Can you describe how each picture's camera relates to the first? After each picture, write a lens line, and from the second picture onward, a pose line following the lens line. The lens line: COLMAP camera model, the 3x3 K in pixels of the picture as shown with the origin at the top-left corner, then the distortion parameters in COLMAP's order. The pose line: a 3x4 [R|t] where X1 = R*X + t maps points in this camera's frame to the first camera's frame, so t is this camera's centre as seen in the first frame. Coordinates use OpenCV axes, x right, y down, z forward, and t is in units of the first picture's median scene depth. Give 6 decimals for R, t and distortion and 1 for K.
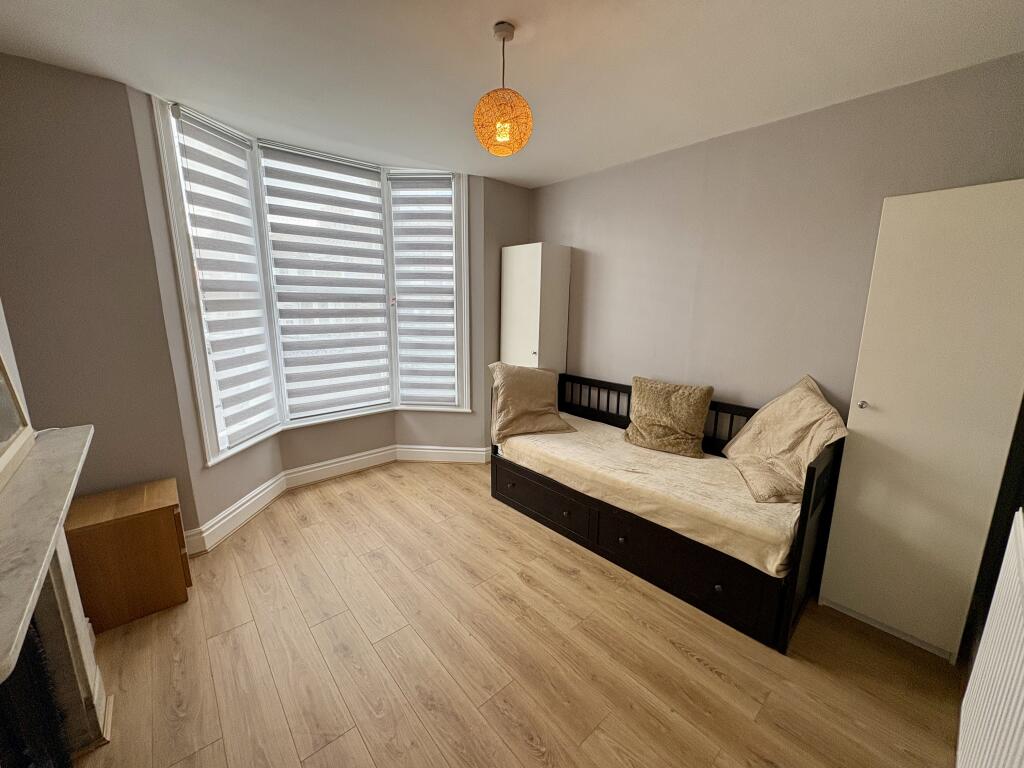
lens RADIAL K [[408.5, 0, 512.0], [0, 408.5, 384.0], [0, 0, 1]] dist [0.000368, 0.000341]
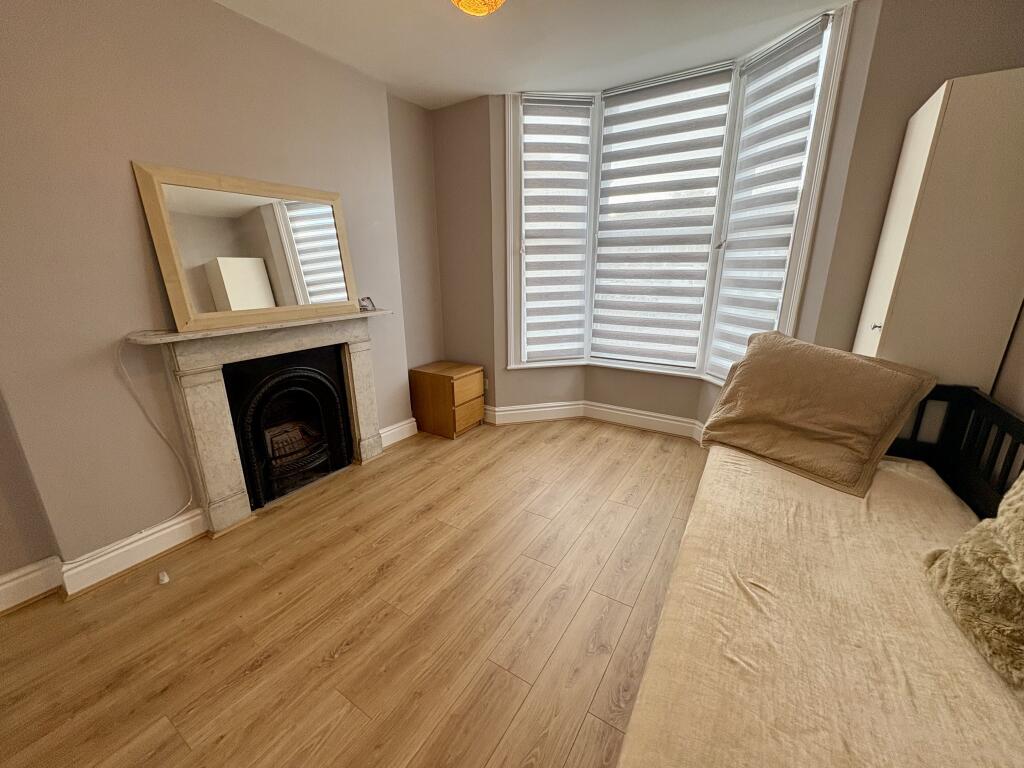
lens RADIAL K [[408.5, 0, 512.0], [0, 408.5, 384.0], [0, 0, 1]] dist [0.000368, 0.000341]
pose [[0.282908, 0.253953, -0.924917, 0.500029], [-0.186491, 0.960473, 0.206673, -0.034663], [0.940842, 0.114019, 0.319085, 0.510747]]
